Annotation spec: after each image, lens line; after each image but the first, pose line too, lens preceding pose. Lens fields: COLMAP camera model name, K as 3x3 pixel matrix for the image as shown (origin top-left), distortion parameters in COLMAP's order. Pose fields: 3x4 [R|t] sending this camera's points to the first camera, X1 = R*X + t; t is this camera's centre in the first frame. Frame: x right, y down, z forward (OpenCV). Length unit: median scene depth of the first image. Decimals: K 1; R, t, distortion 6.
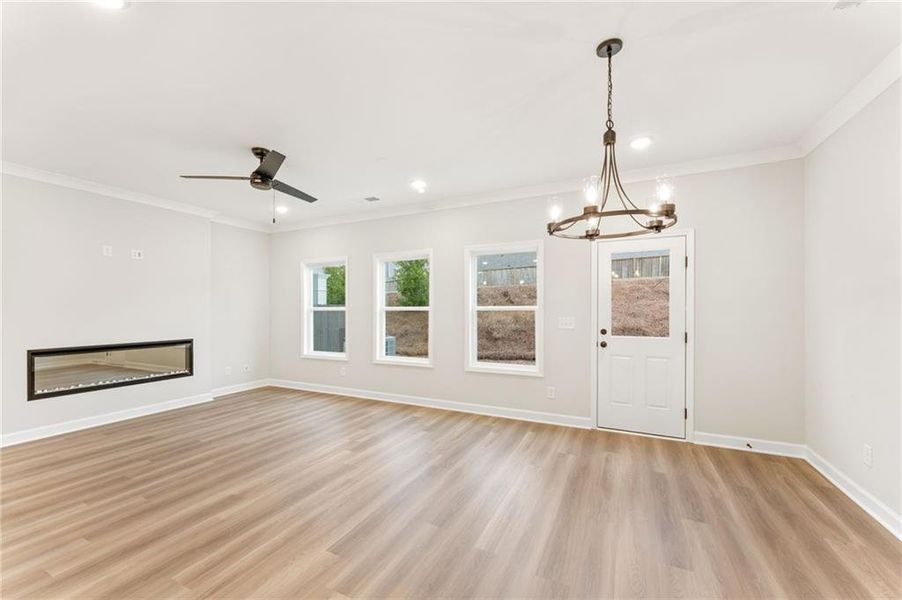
lens RADIAL K [[363.9, 0, 438.9], [0, 363.9, 308.4], [0, 0, 1]] dist [0.000733, 0.000022]
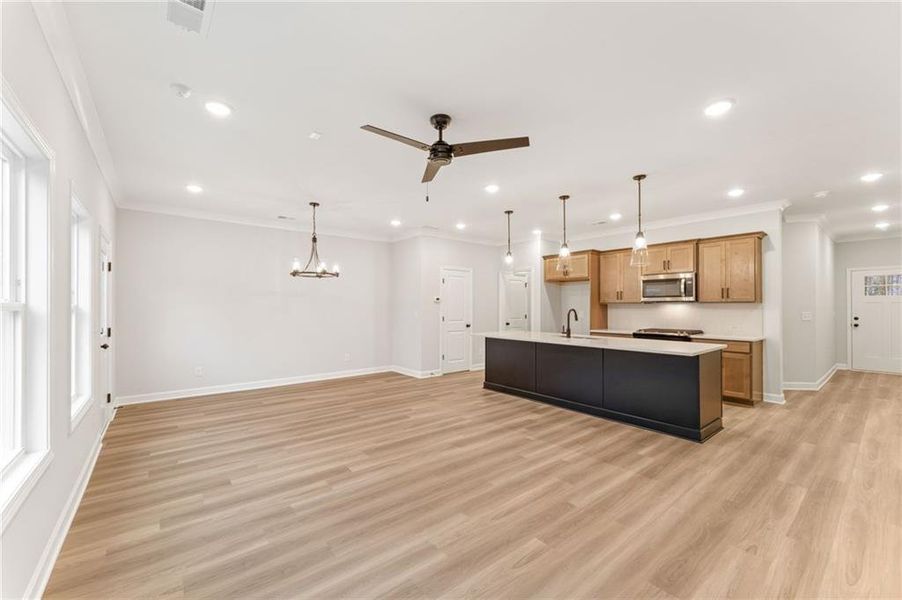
lens RADIAL K [[363.9, 0, 438.9], [0, 363.9, 308.4], [0, 0, 1]] dist [0.000733, 0.000022]
pose [[-0.907242, 0.000559, 0.420609, -0.767921], [0.001627, 0.999996, 0.002181, 0.003713], [-0.420606, 0.002663, -0.907240, 1.621170]]
